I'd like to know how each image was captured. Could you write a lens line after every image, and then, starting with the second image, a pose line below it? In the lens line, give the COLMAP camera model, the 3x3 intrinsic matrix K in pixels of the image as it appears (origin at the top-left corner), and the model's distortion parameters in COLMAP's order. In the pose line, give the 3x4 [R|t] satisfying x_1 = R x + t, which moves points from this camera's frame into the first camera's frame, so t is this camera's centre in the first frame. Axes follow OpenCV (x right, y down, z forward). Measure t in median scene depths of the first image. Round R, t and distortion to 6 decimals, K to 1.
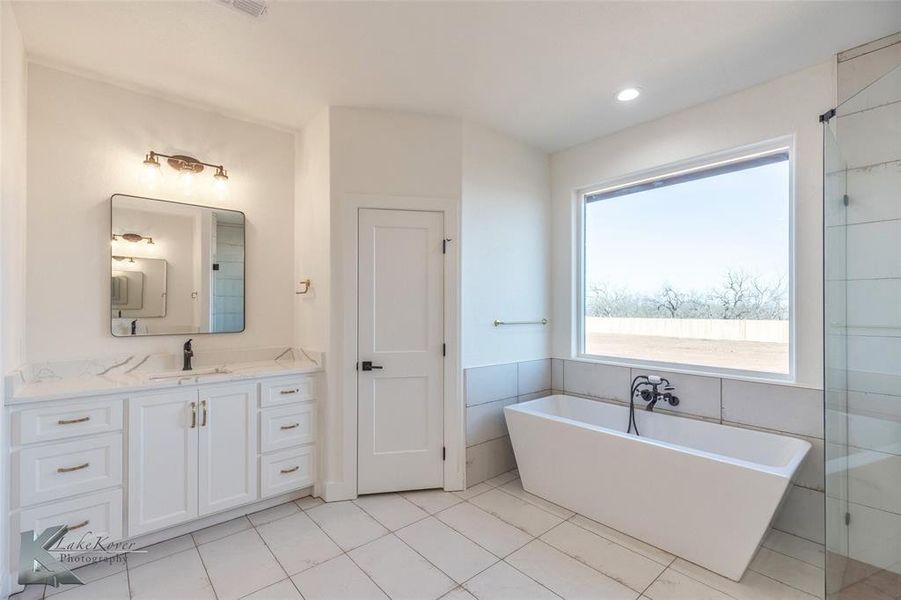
lens RADIAL K [[403.8, 0, 452.3], [0, 403.8, 303.3], [0, 0, 1]] dist [0.001447, -0.000433]
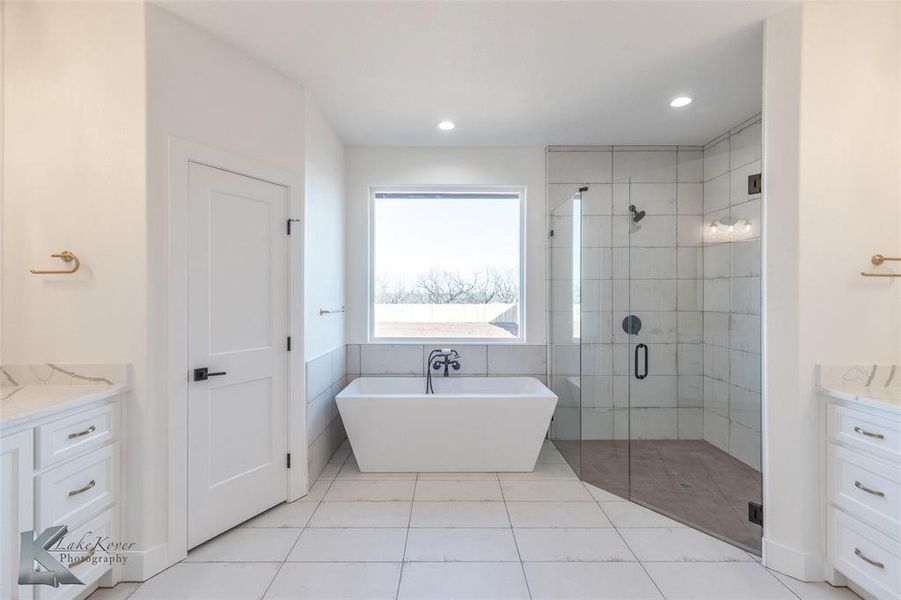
lens RADIAL K [[404.5, 0, 453.7], [0, 404.5, 294.1], [0, 0, 1]] dist [0.001696, -0.000486]
pose [[0.651785, 0.000071, 0.758404, -0.457614], [-0.007019, 0.999958, 0.005938, -0.000877], [-0.758372, -0.009194, 0.651758, 0.151045]]
